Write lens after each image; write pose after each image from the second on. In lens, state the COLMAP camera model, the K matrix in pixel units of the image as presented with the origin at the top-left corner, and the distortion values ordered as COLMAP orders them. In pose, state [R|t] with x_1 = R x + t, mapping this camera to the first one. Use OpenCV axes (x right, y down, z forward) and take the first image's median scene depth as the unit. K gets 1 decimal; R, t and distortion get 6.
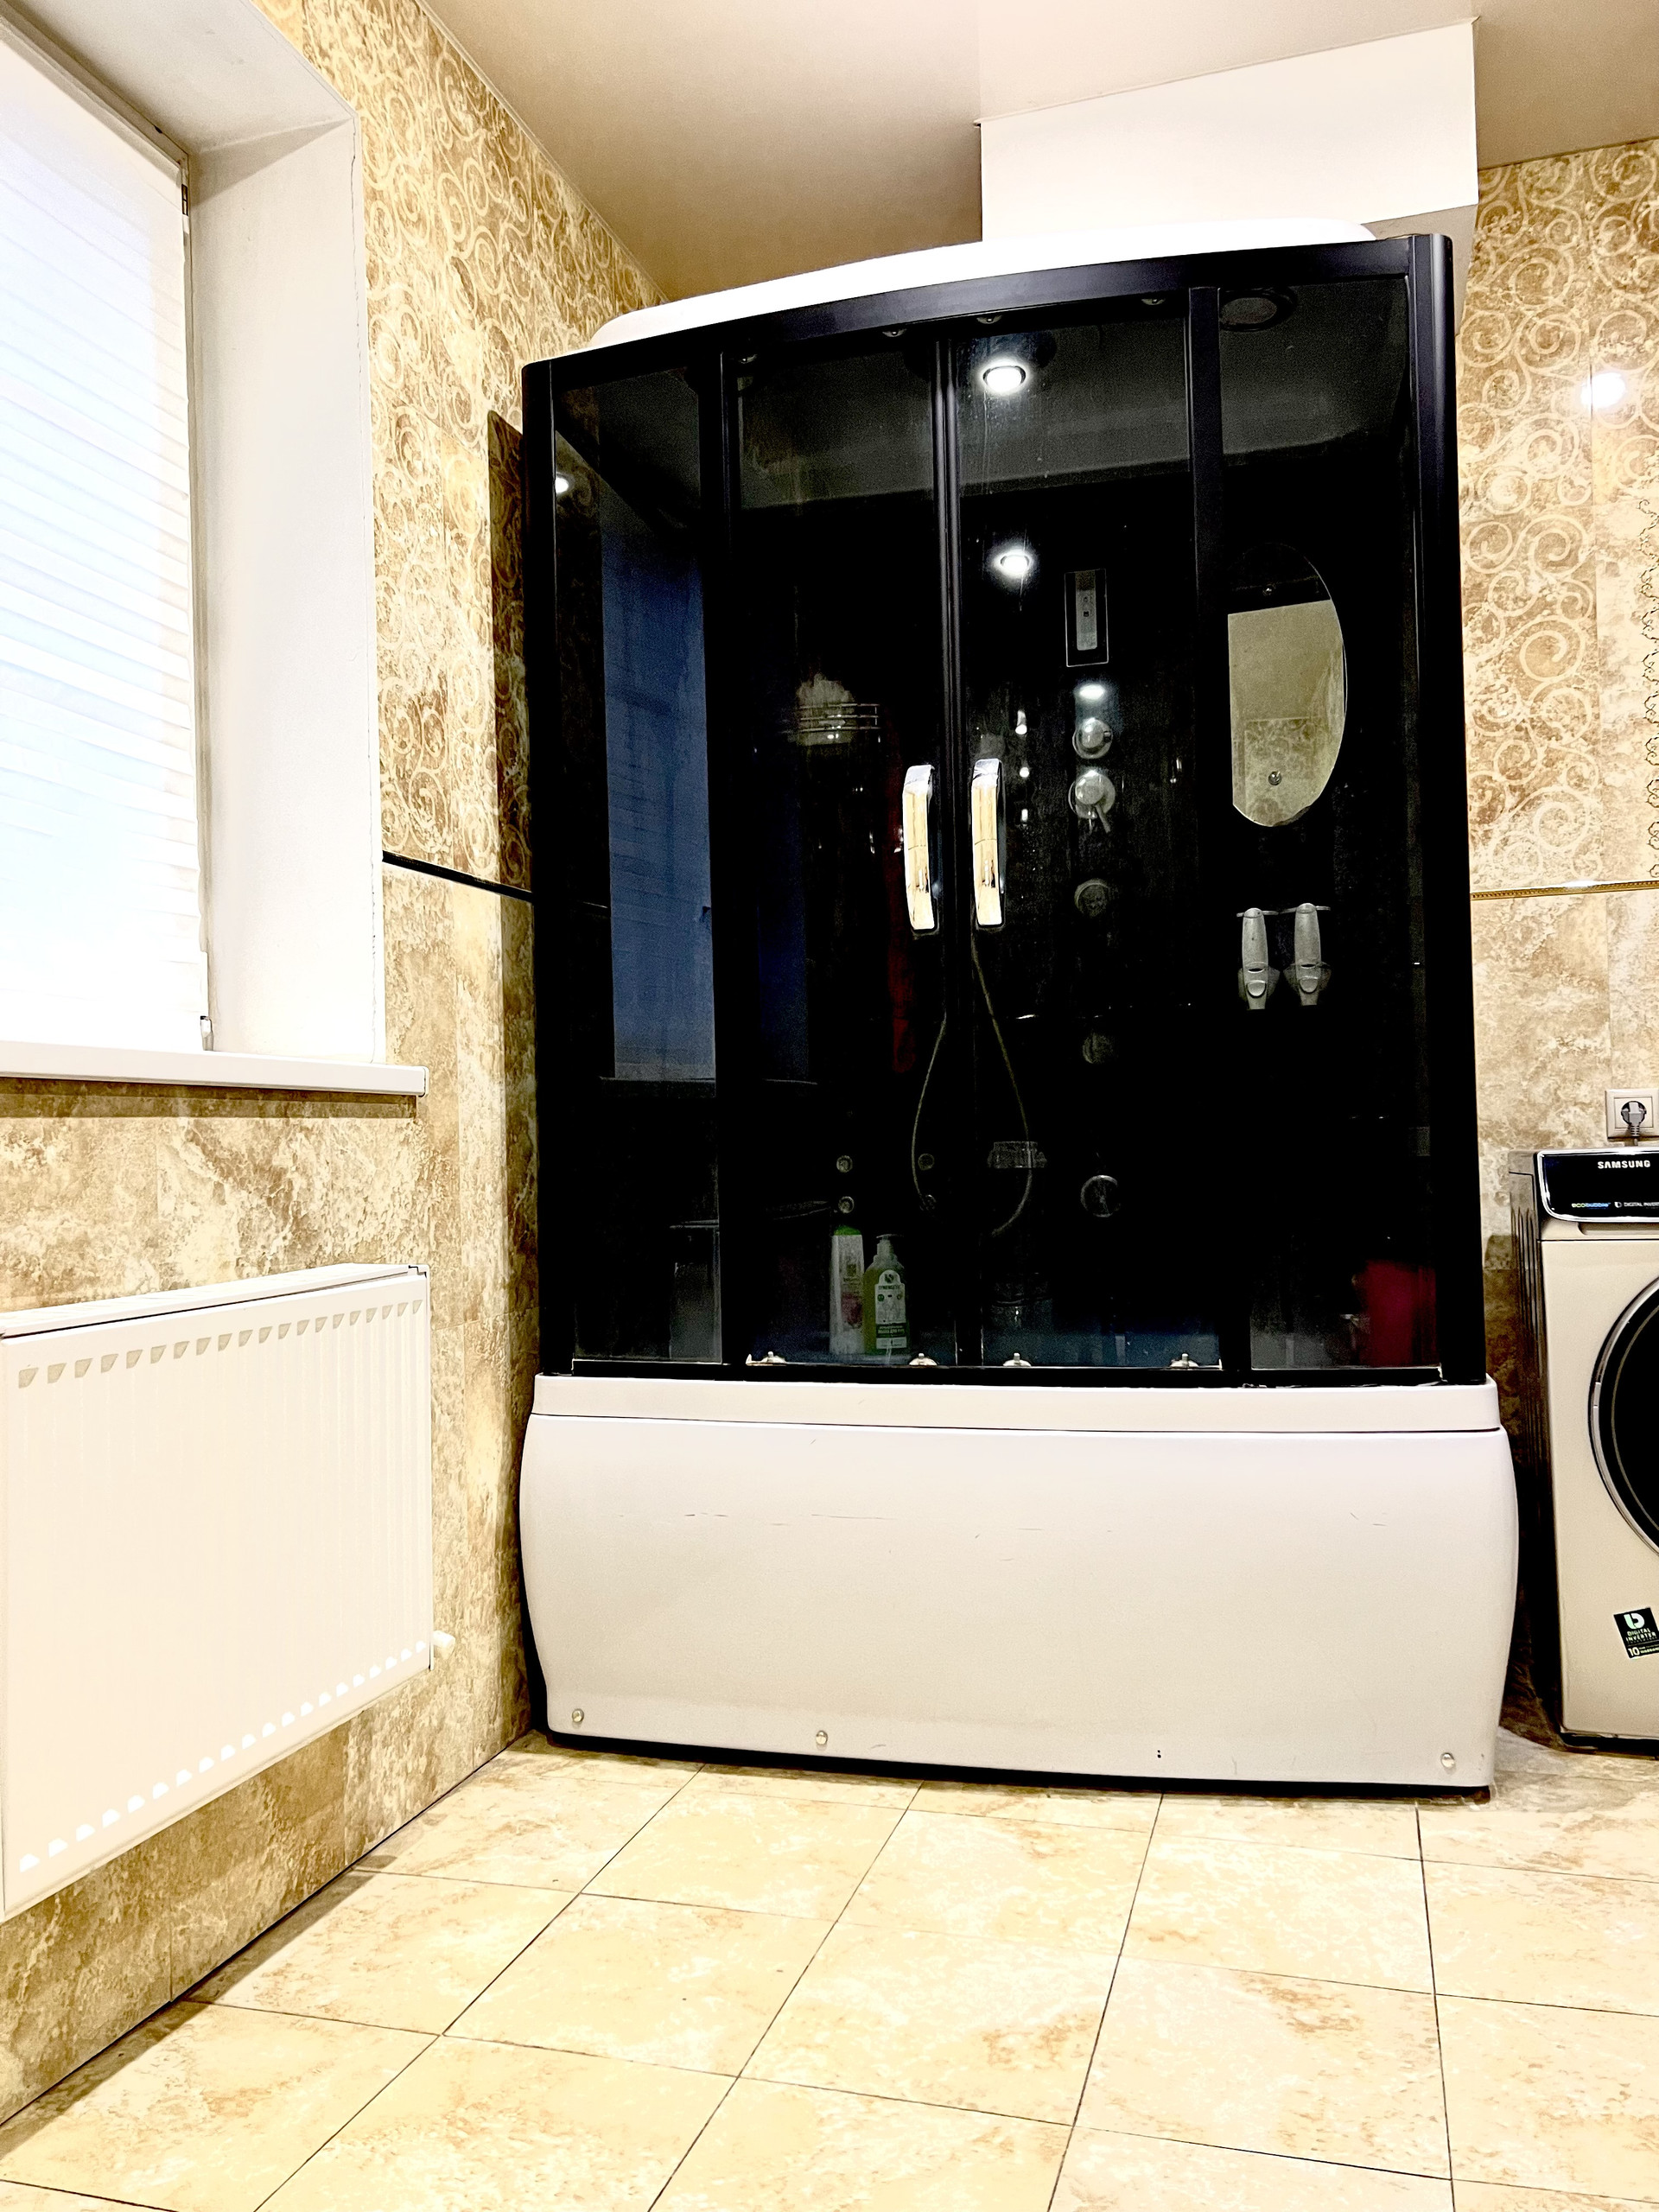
lens RADIAL K [[1673.7, 0, 837.8], [0, 1673.7, 1096.0], [0, 0, 1]] dist [0.058676, -0.067641]
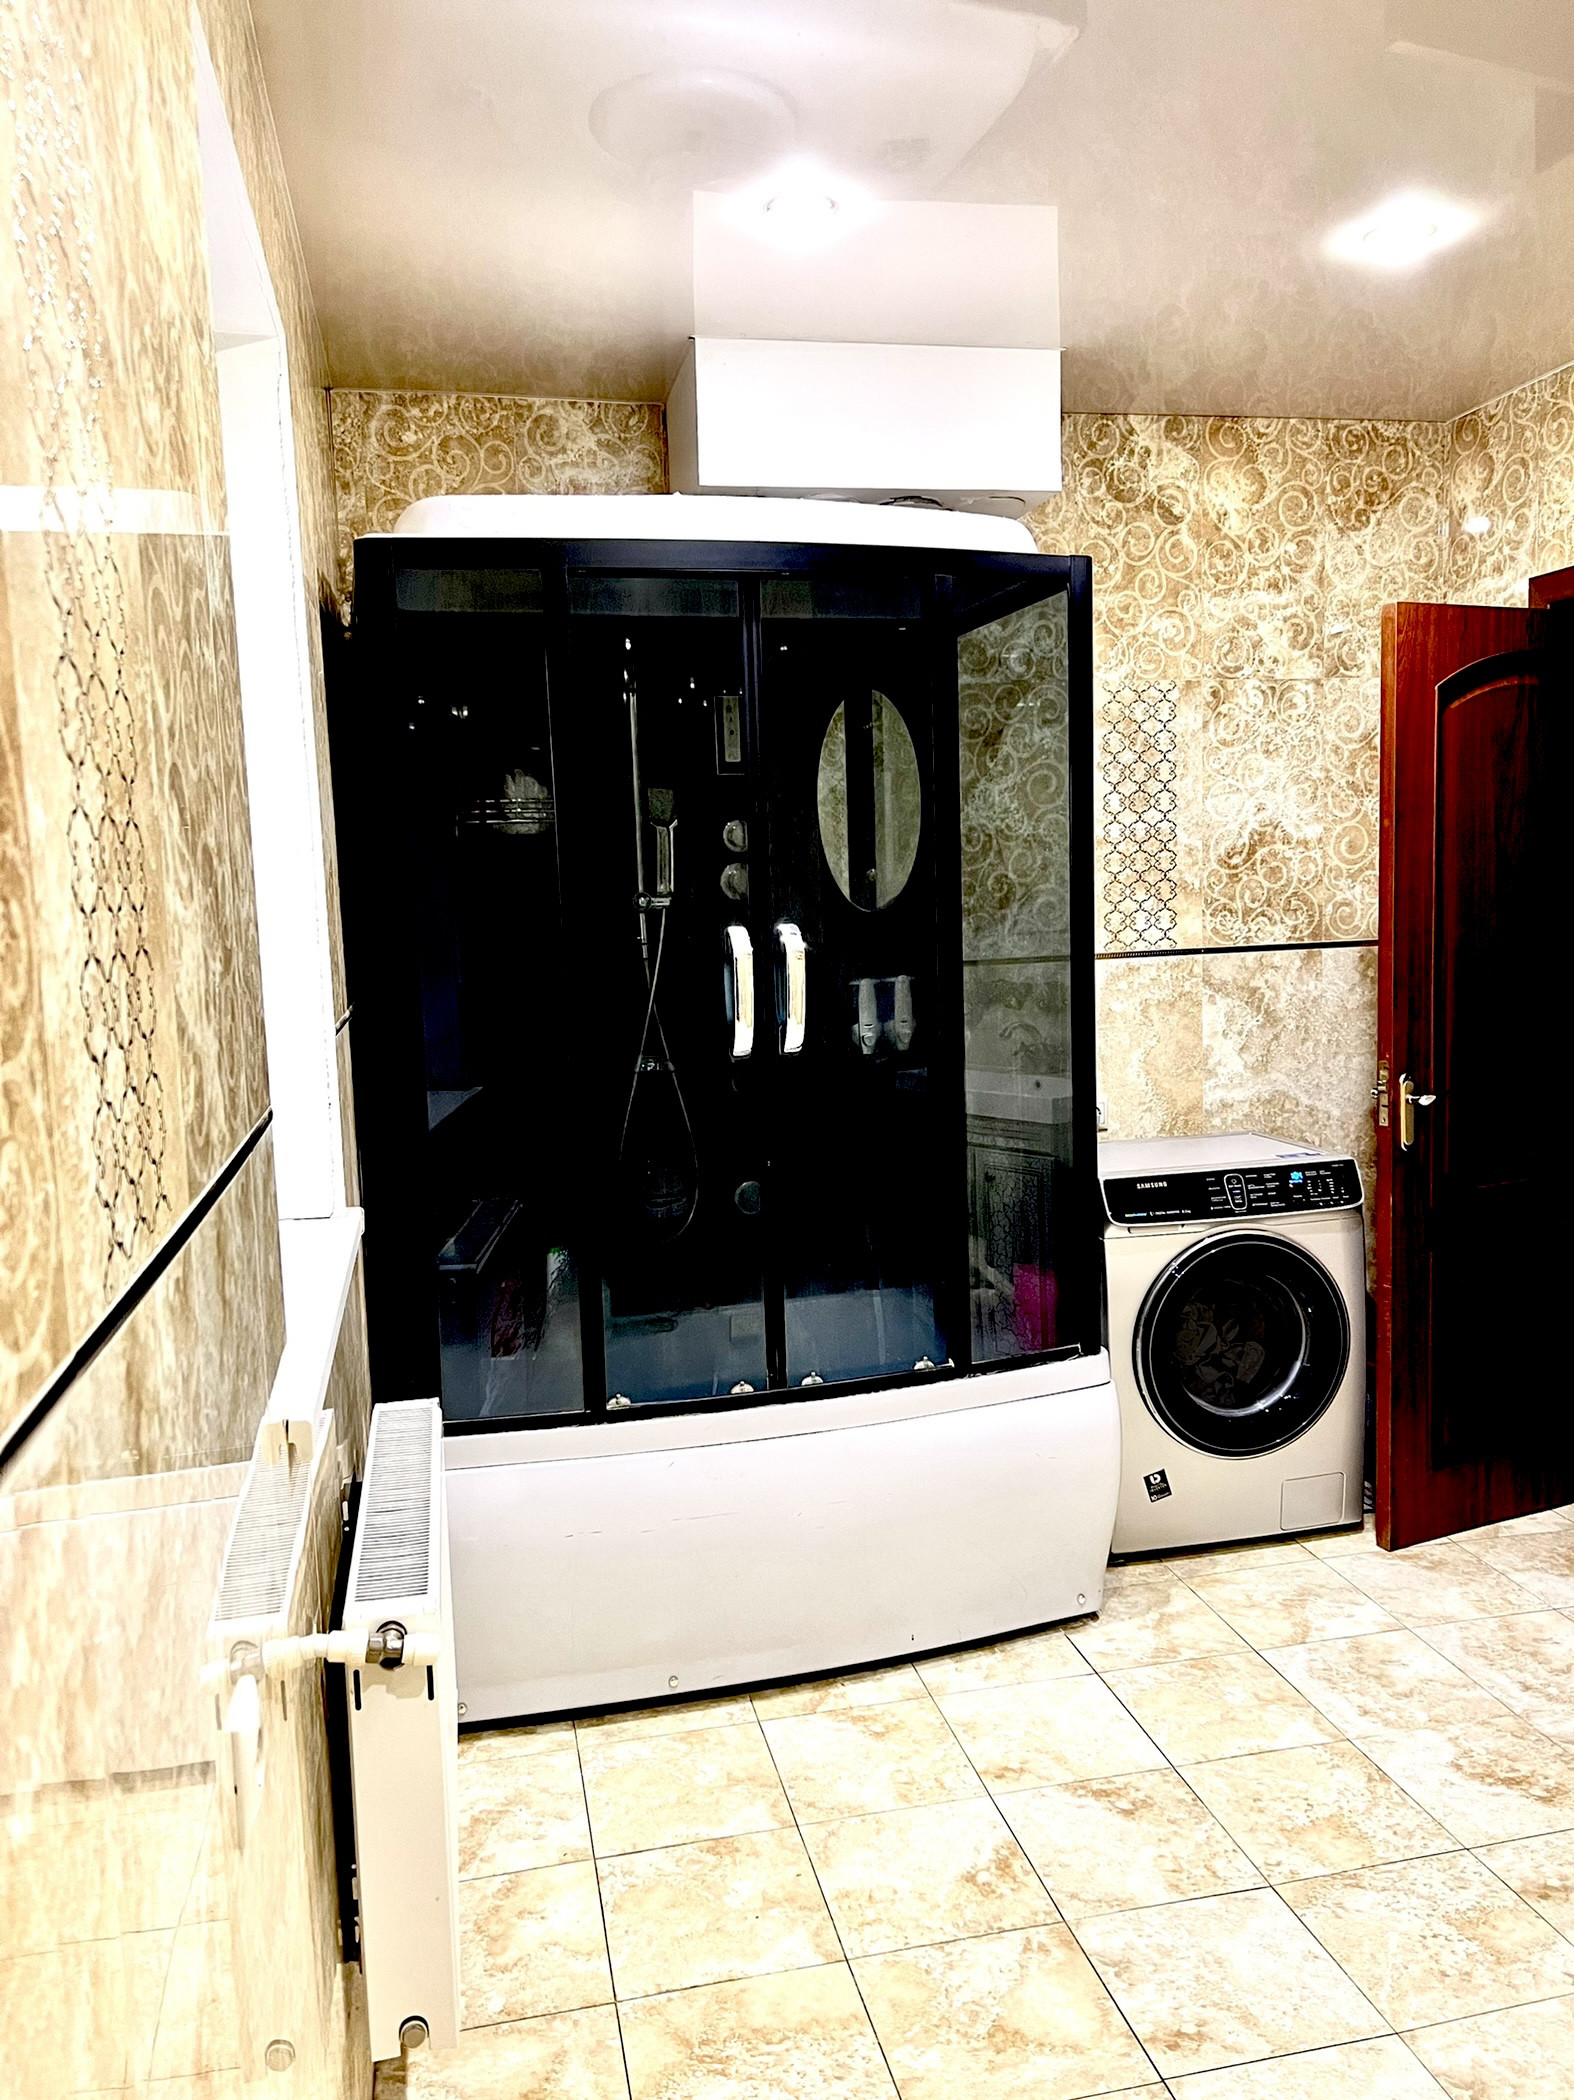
lens RADIAL K [[1589.0, 0, 777.0], [0, 1589.0, 1045.0], [0, 0, 1]] dist [0.058676, -0.067641]
pose [[0.872601, -0.053086, 0.485541, -0.501351], [-0.003021, 0.993471, 0.114048, -0.240951], [-0.488425, -0.100985, 0.866743, -0.055954]]
